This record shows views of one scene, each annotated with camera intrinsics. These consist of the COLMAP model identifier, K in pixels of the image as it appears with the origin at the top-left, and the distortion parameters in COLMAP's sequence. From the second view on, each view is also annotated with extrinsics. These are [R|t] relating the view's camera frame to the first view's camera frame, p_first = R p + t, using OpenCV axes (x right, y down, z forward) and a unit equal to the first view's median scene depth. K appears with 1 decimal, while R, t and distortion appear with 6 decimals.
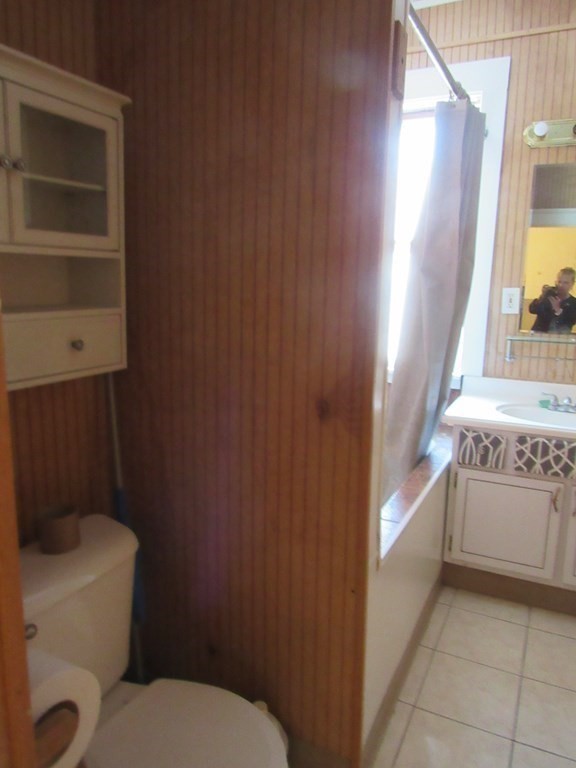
lens RADIAL K [[548.4, 0, 288.0], [0, 548.4, 384.0], [0, 0, 1]] dist [-0.037914, 0.000967]
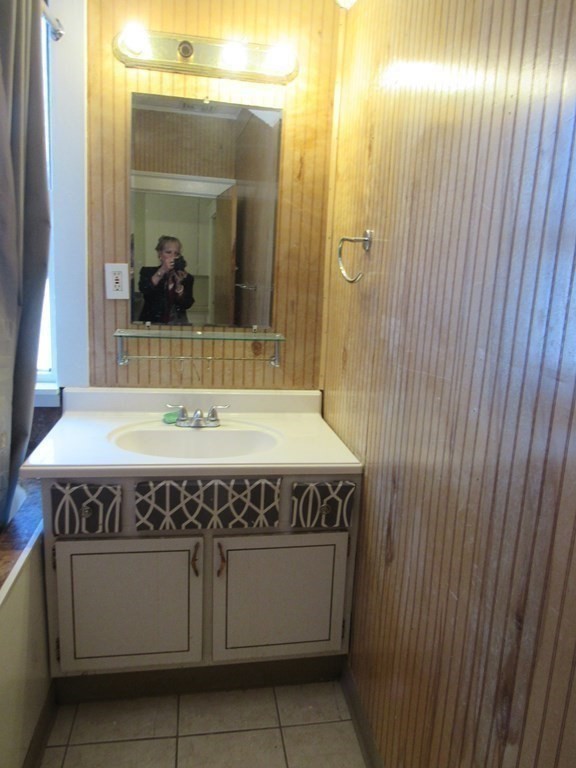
lens RADIAL K [[548.4, 0, 288.0], [0, 548.4, 384.0], [0, 0, 1]] dist [-0.037914, 0.000967]
pose [[0.805628, -0.102189, 0.583542, 0.178800], [0.067740, 0.994440, 0.080624, -0.069928], [-0.588536, -0.025424, 0.808071, 0.317685]]
